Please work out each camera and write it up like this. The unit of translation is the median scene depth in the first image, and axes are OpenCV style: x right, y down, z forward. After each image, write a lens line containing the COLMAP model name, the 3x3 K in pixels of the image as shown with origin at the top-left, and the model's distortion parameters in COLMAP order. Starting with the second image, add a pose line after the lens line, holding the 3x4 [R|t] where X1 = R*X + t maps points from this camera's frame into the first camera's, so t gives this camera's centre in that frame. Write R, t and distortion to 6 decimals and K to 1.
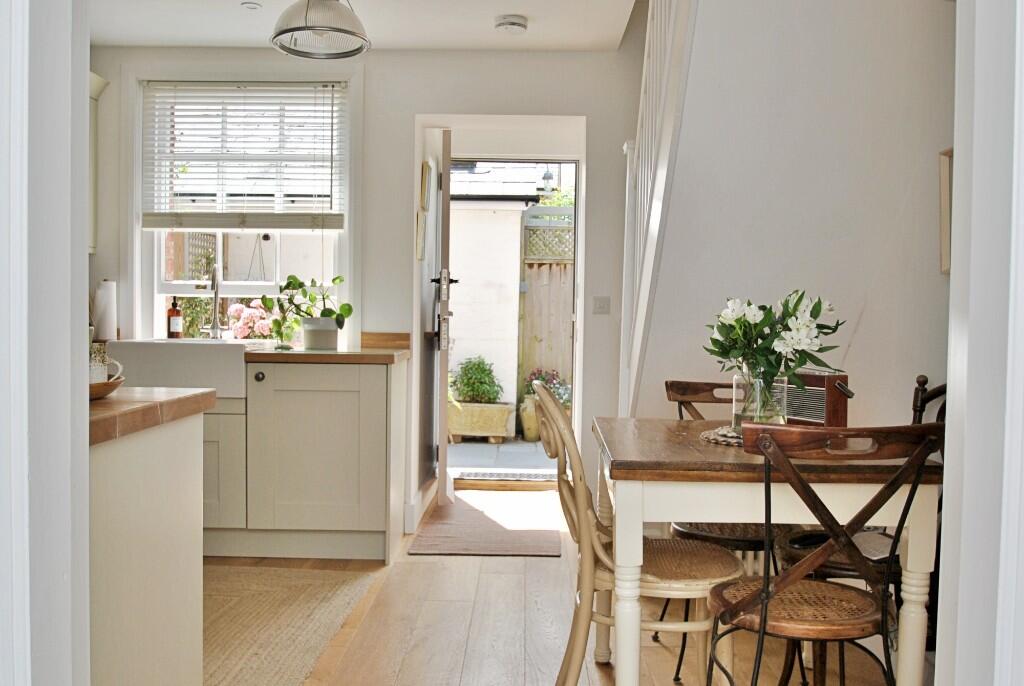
lens RADIAL K [[917.9, 0, 512.0], [0, 917.9, 343.0], [0, 0, 1]] dist [-0.001295, 0.001515]
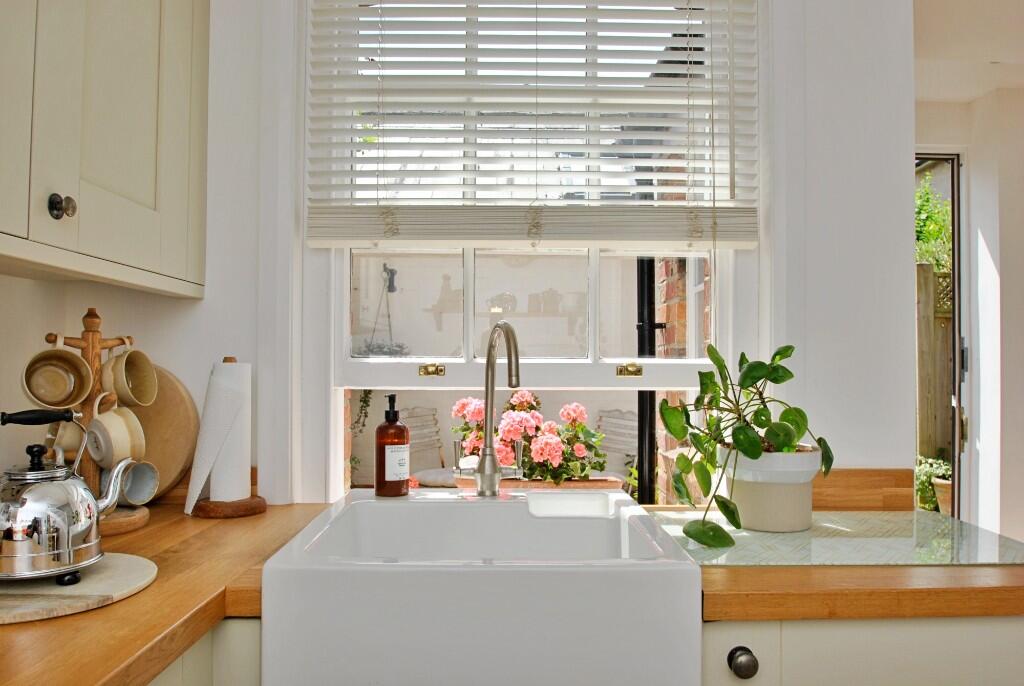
lens RADIAL K [[776.2, 0, 512.0], [0, 776.2, 343.0], [0, 0, 1]] dist [-0.000386, -0.000562]
pose [[0.999400, -0.007597, 0.033780, -0.317768], [0.009290, 0.998694, -0.050239, -0.055567], [-0.033355, 0.050522, 0.998166, 0.627291]]
